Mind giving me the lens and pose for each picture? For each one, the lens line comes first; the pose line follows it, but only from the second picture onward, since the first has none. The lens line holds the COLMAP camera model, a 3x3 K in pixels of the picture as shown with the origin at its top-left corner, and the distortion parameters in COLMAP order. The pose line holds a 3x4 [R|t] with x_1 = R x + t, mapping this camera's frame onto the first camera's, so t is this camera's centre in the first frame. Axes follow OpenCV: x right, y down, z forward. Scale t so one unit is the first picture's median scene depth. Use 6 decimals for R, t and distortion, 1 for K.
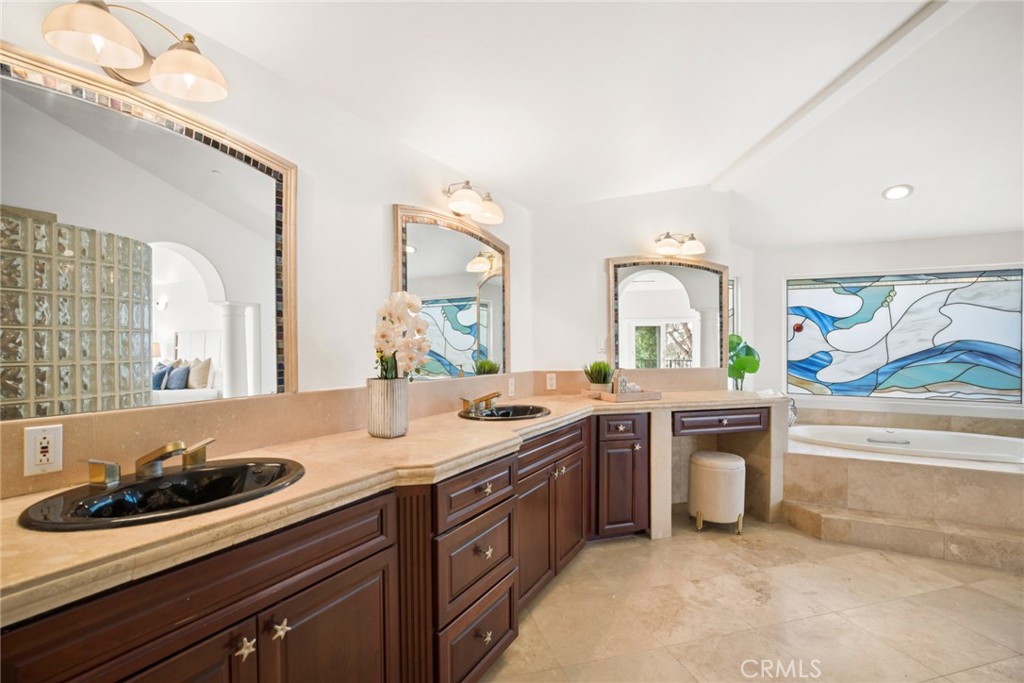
lens RADIAL K [[476.2, 0, 516.2], [0, 476.2, 351.9], [0, 0, 1]] dist [-0.038655, 0.011515]
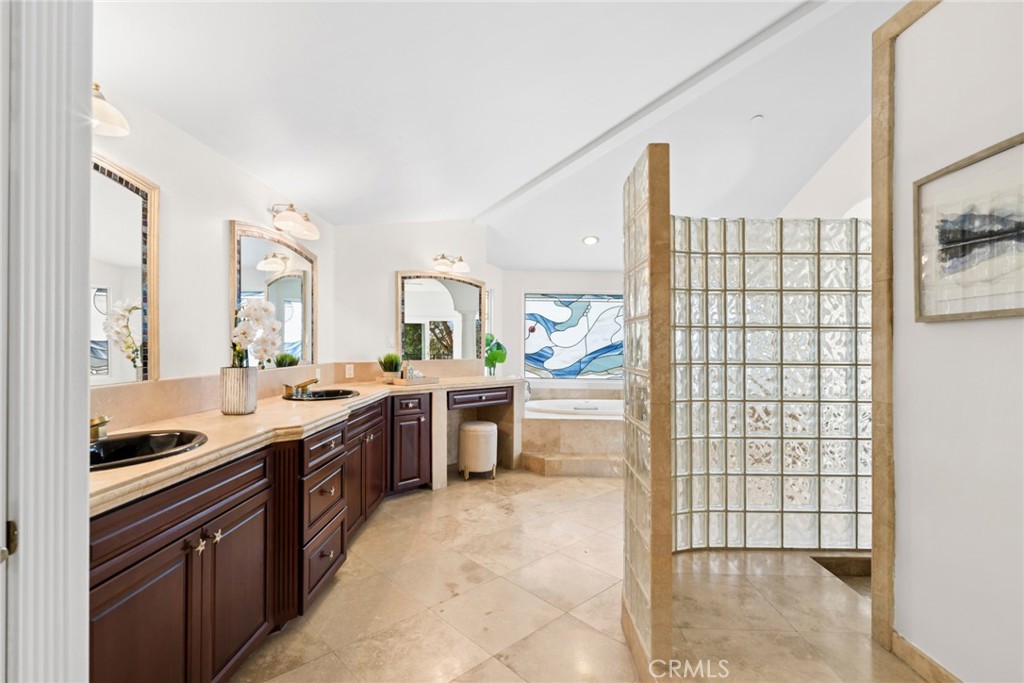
lens RADIAL K [[476.2, 0, 516.2], [0, 476.2, 351.9], [0, 0, 1]] dist [-0.038655, 0.011515]
pose [[0.877548, -0.001203, 0.479486, -0.149256], [-0.003776, 0.999948, 0.009421, 0.001314], [-0.479473, -0.010078, 0.877499, -0.278167]]
